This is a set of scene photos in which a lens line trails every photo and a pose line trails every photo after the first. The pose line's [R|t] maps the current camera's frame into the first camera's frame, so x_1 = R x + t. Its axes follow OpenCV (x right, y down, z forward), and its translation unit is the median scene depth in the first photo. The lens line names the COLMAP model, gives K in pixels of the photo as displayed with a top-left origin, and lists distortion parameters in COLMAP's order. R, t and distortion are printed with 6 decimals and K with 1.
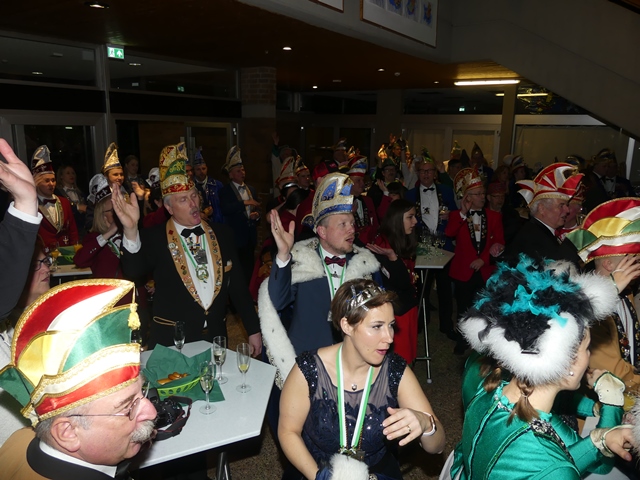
lens RADIAL K [[461.3, 0, 318.6], [0, 461.3, 225.5], [0, 0, 1]] dist [-0.006196, -0.000916]
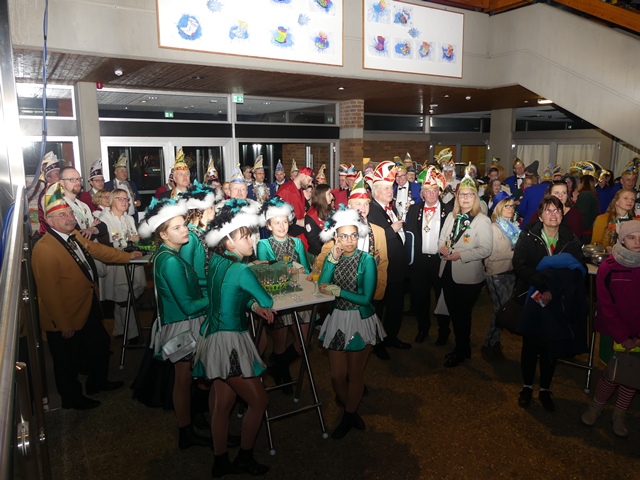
lens RADIAL K [[461.3, 0, 318.6], [0, 461.3, 225.5], [0, 0, 1]] dist [-0.006196, -0.000916]
pose [[0.907646, 0.054860, -0.416137, 3.052291], [-0.073180, 0.996920, -0.028191, 0.449060], [0.413309, 0.056040, 0.908865, -1.688875]]
